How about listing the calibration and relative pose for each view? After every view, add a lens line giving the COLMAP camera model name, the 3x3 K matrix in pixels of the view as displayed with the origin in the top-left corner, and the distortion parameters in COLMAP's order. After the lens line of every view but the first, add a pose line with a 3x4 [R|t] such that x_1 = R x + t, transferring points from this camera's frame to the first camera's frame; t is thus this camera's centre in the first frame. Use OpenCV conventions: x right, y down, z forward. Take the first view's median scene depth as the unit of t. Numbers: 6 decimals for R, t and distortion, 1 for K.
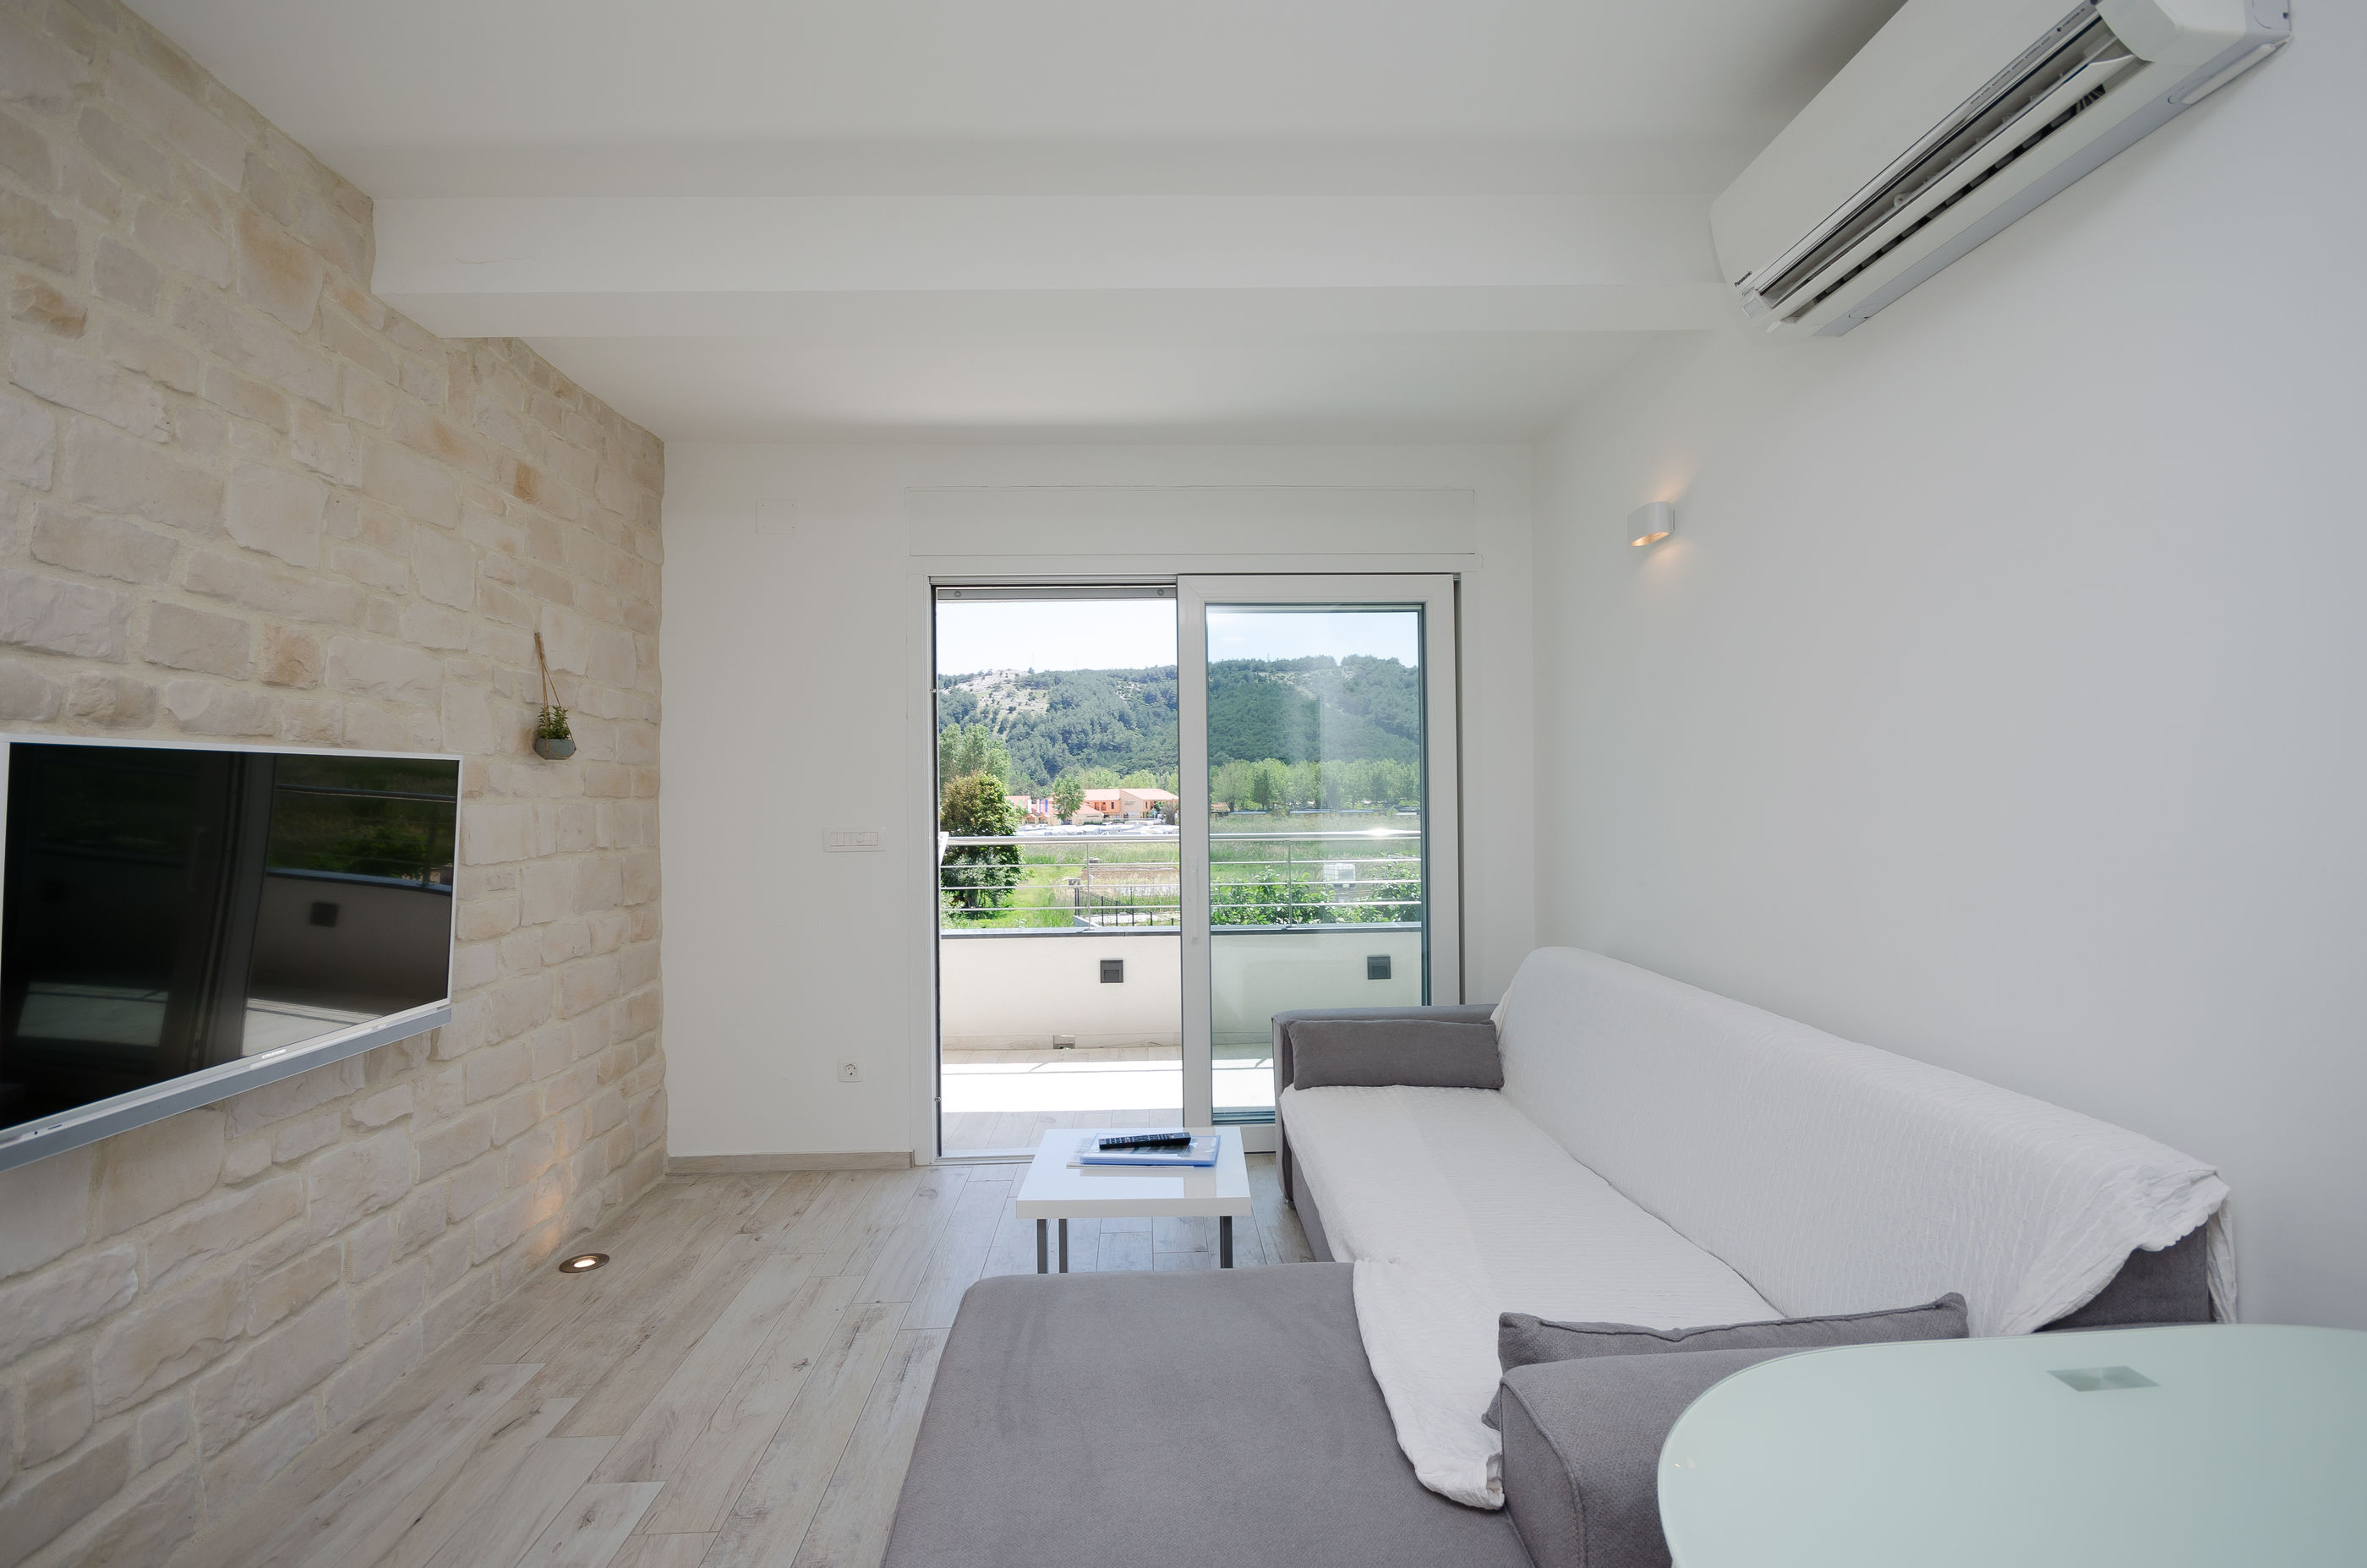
lens RADIAL K [[1050.7, 0, 1186.5], [0, 1050.7, 794.1], [0, 0, 1]] dist [0.022055, -0.013961]
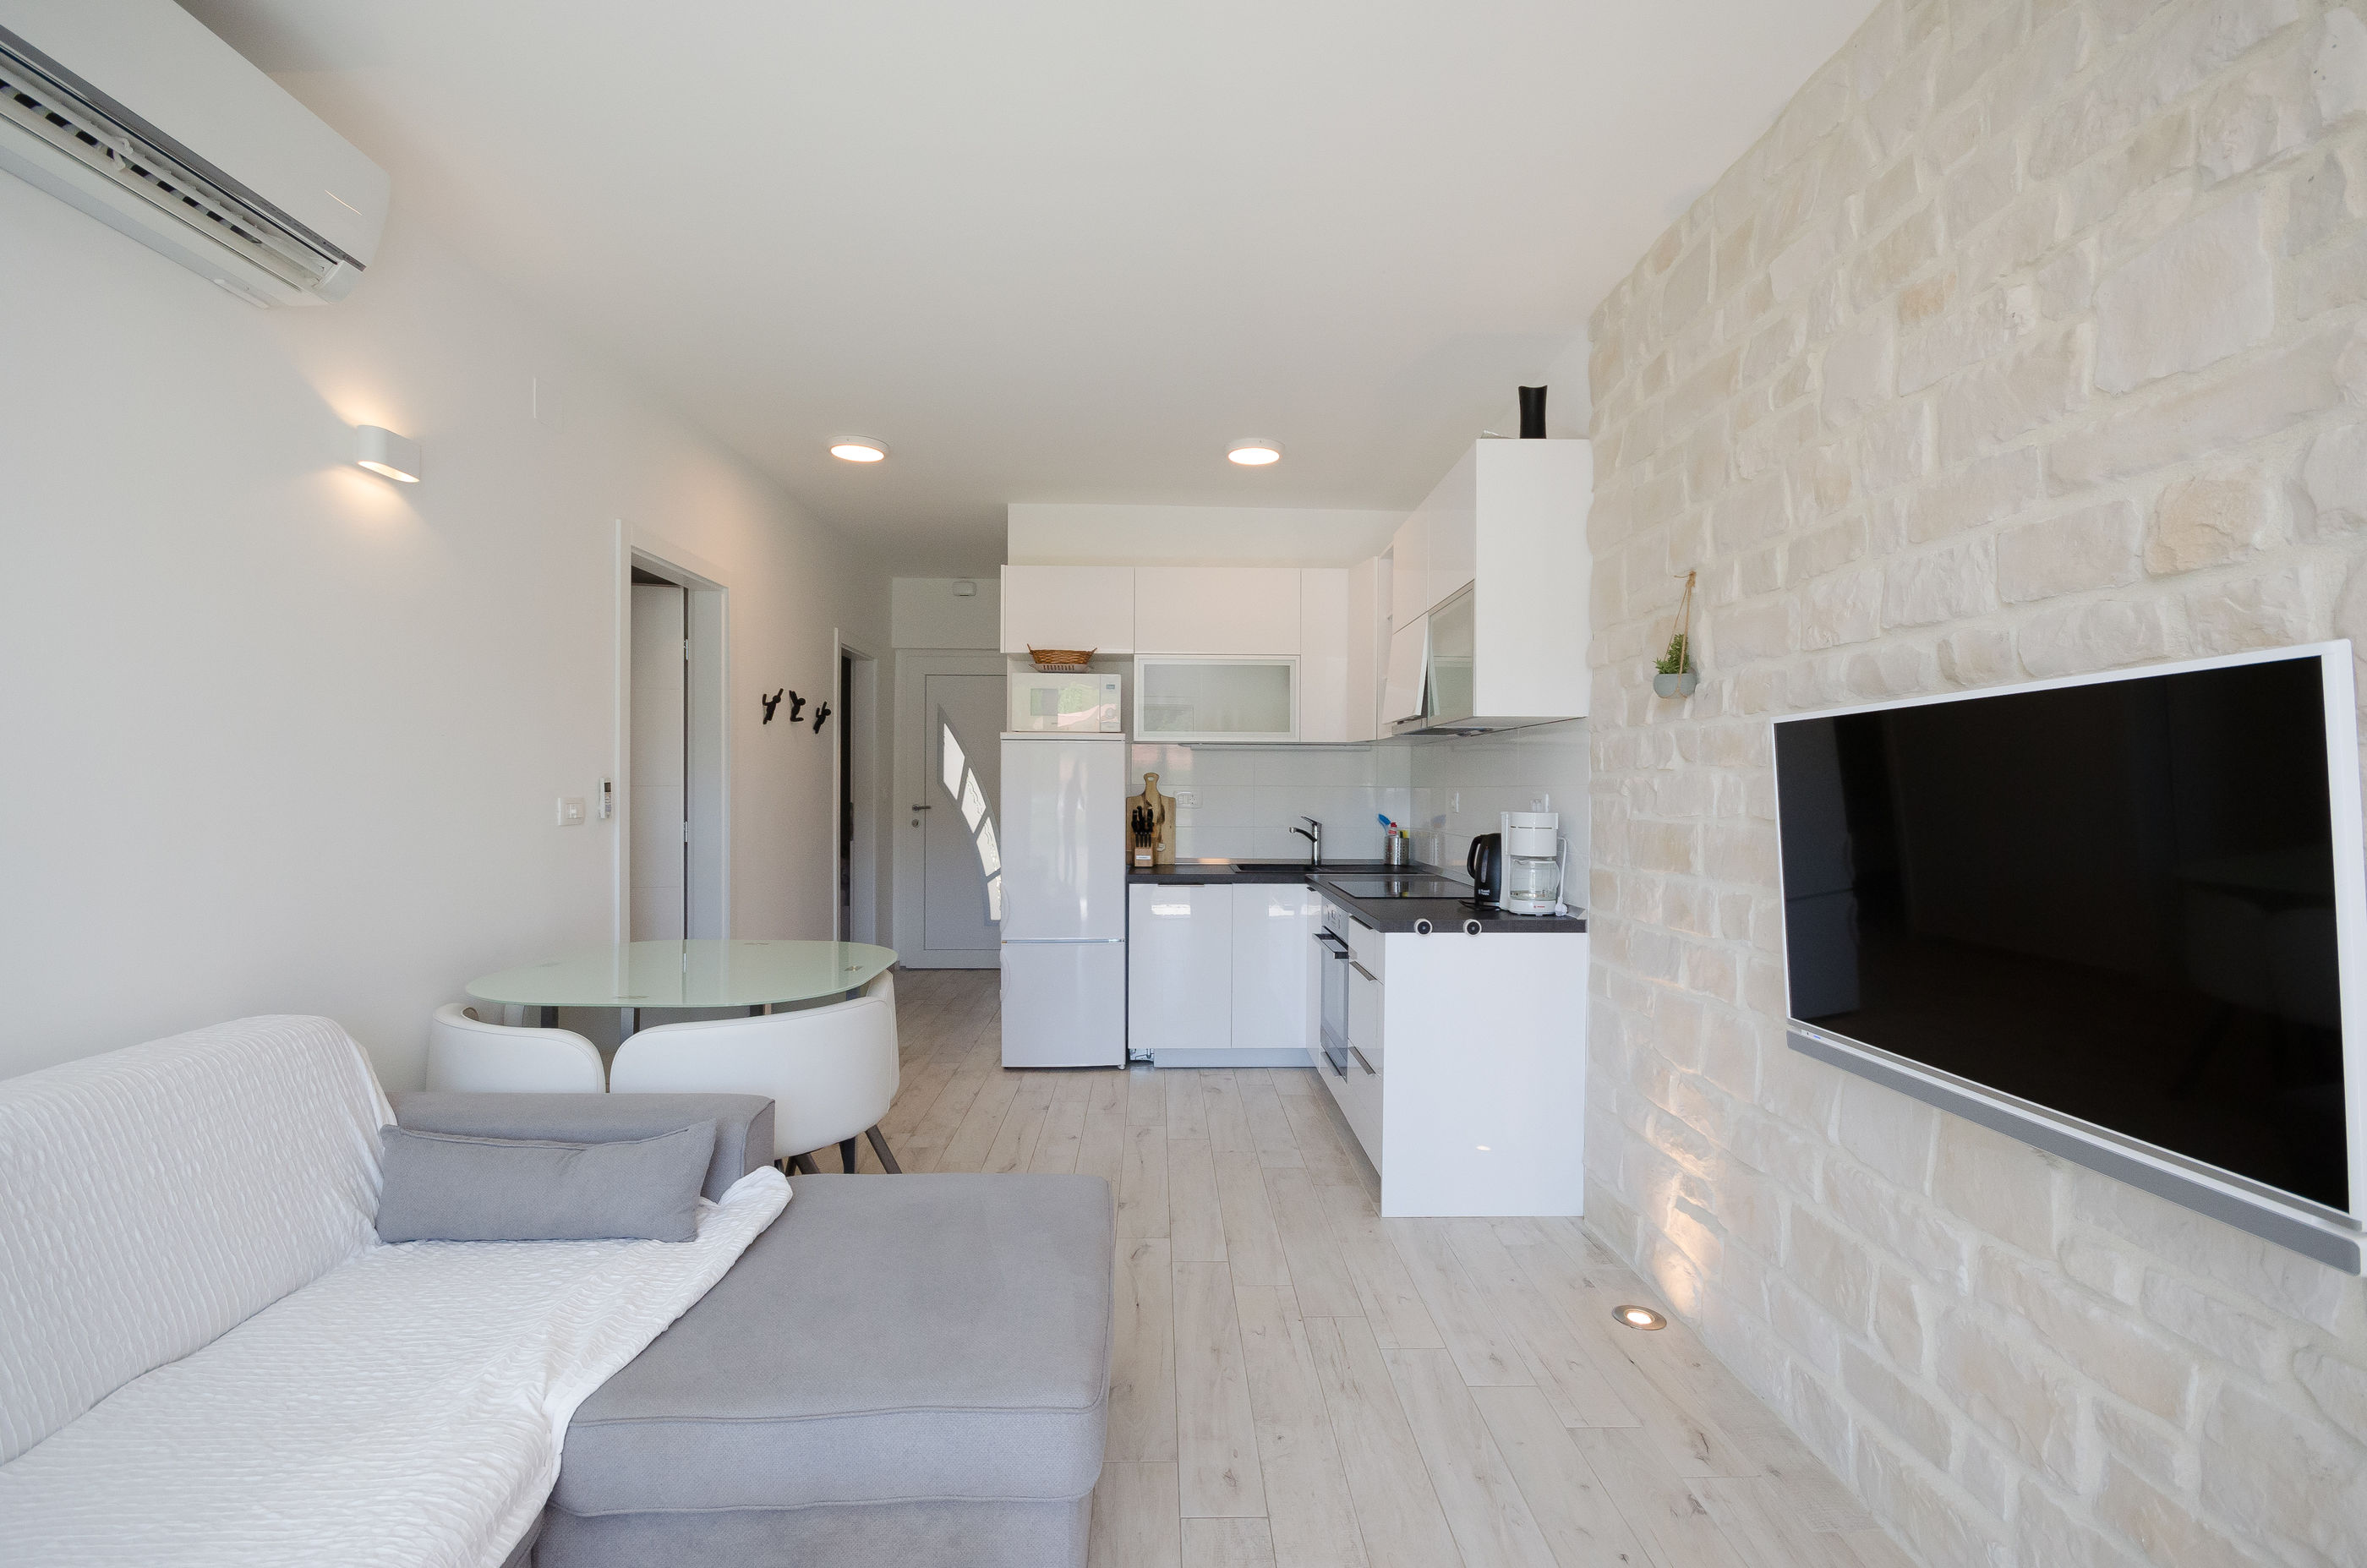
lens RADIAL K [[1050.7, 0, 1186.5], [0, 1050.7, 794.1], [0, 0, 1]] dist [0.022055, -0.013961]
pose [[-0.999610, 0.007631, 0.026872, -0.174456], [0.007546, 0.999966, -0.003274, 0.015482], [-0.026896, -0.003070, -0.999634, 0.994119]]
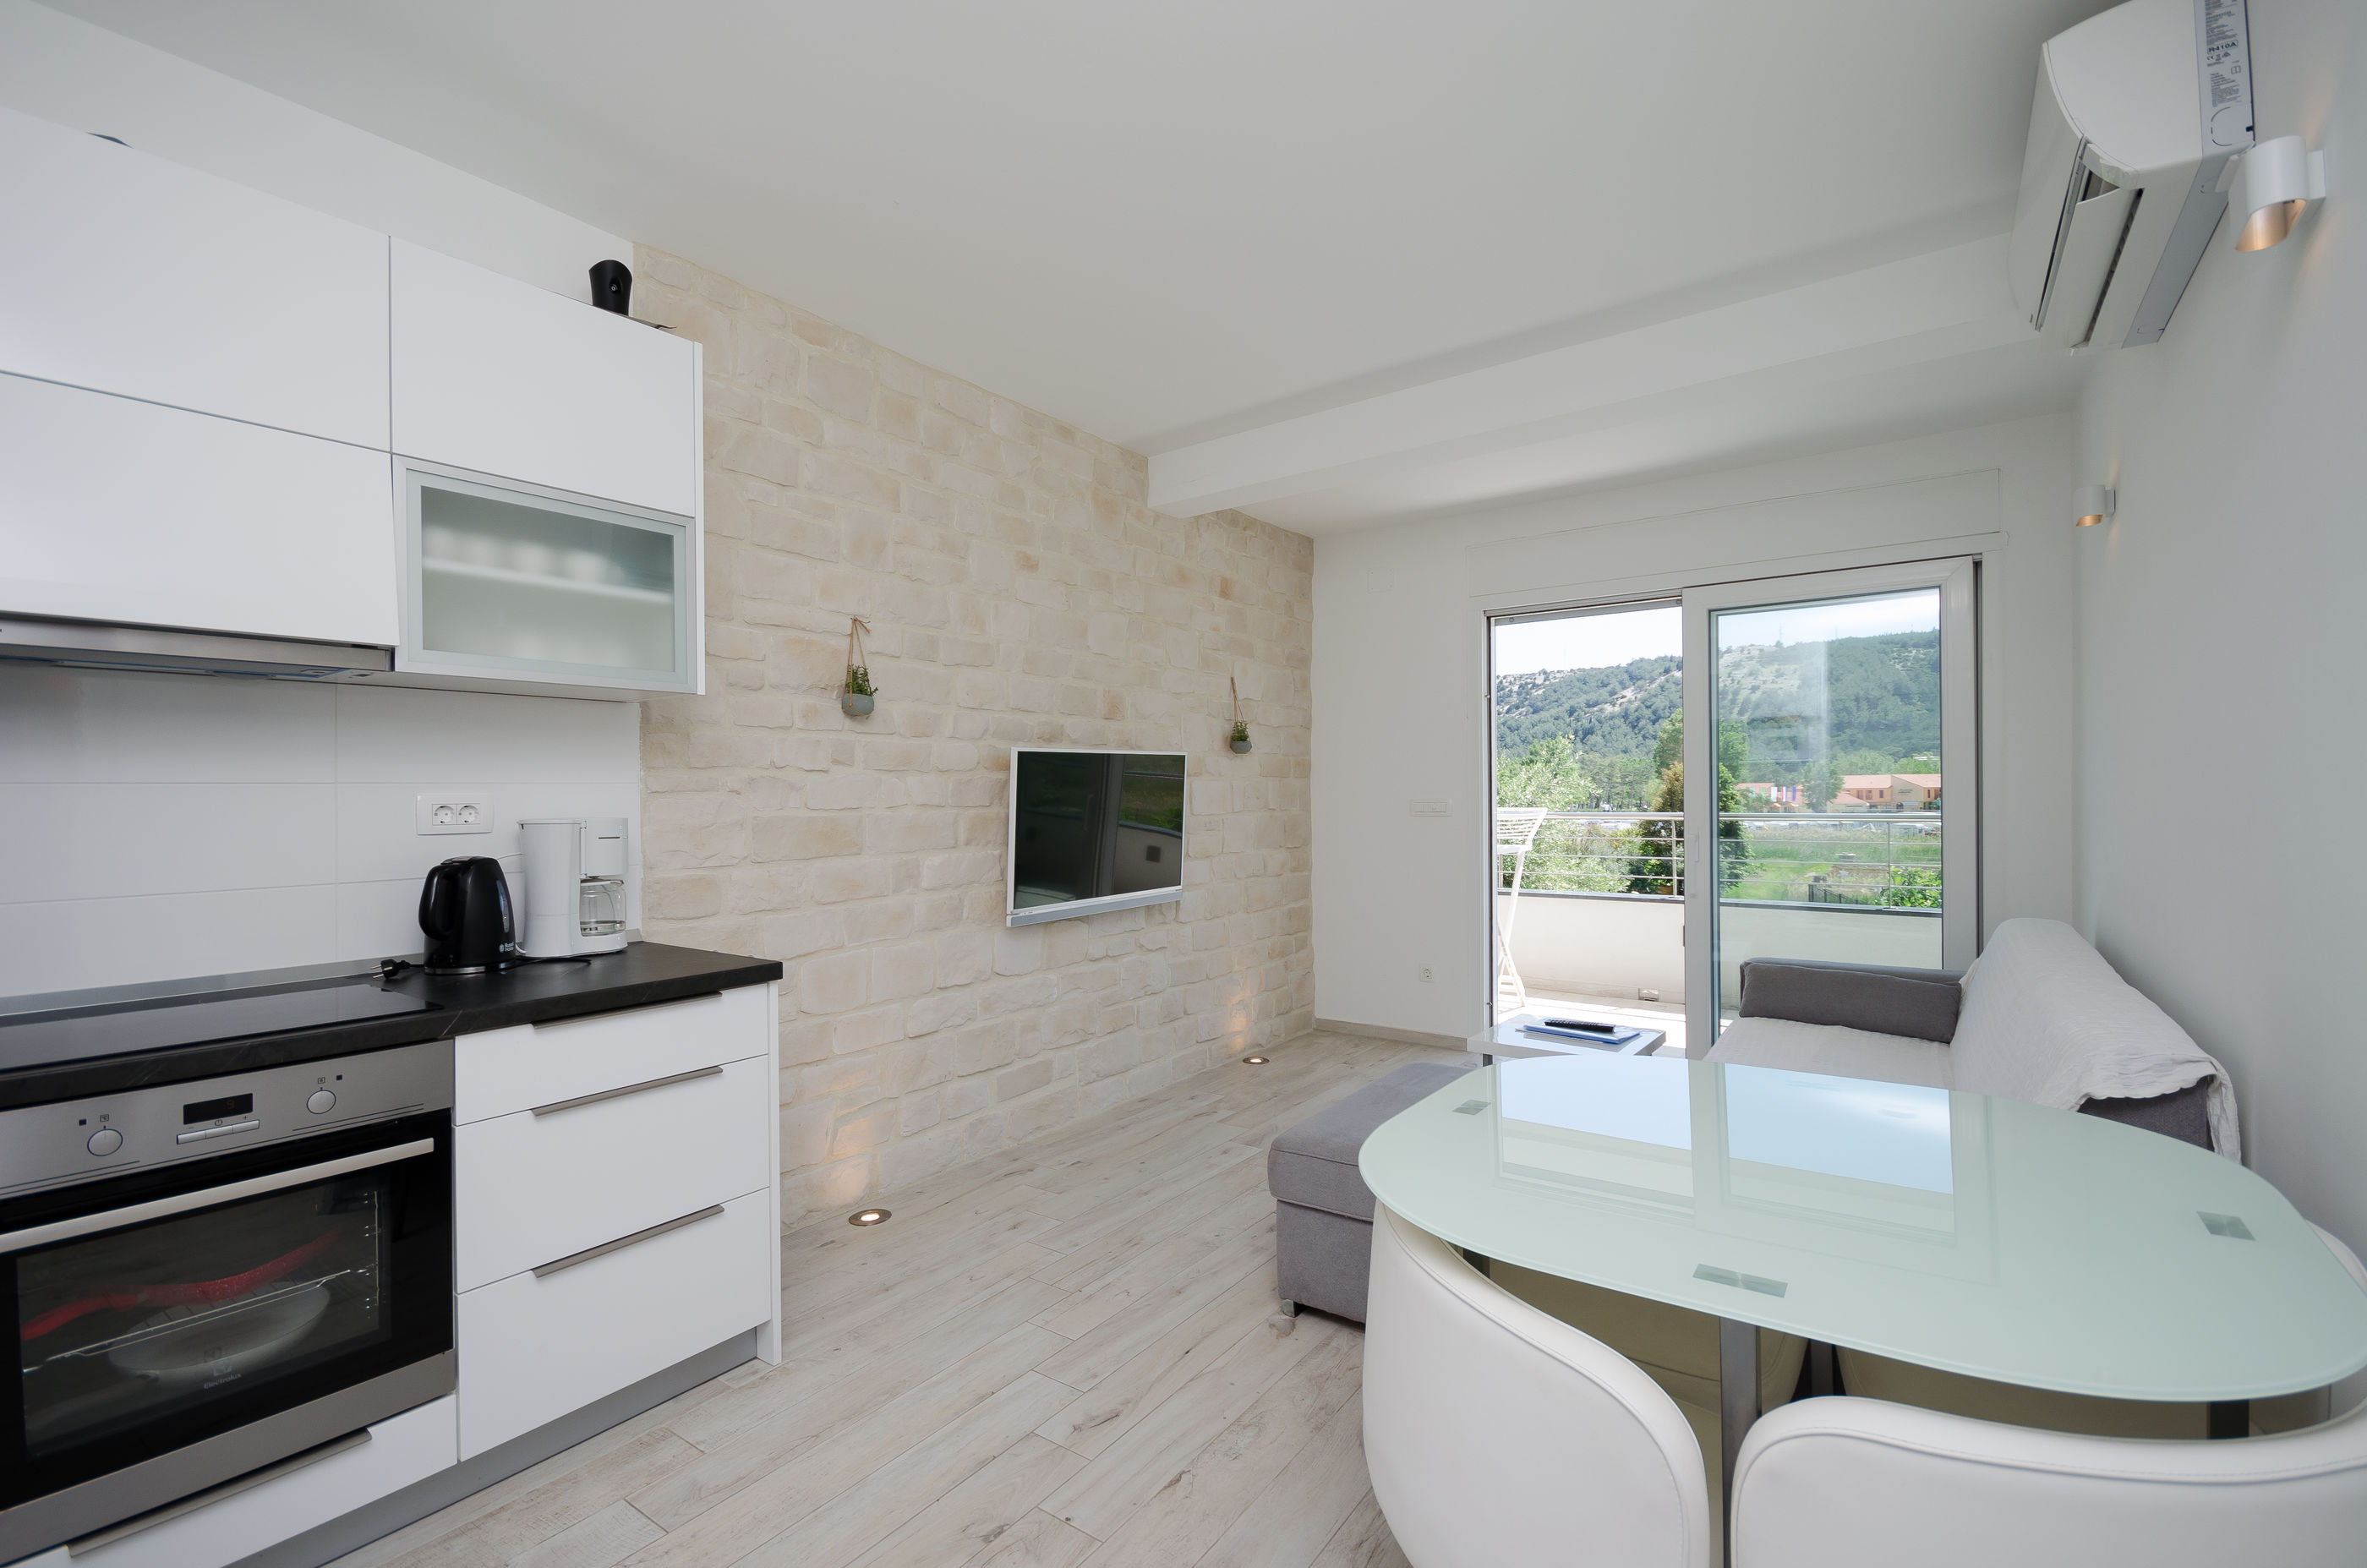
lens RADIAL K [[1050.7, 0, 1186.5], [0, 1050.7, 794.1], [0, 0, 1]] dist [0.022055, -0.013961]
pose [[0.778475, 0.005505, -0.627651, 0.302349], [0.001295, 0.999945, 0.010377, 0.011289], [0.627674, -0.008891, 0.778426, -0.272780]]
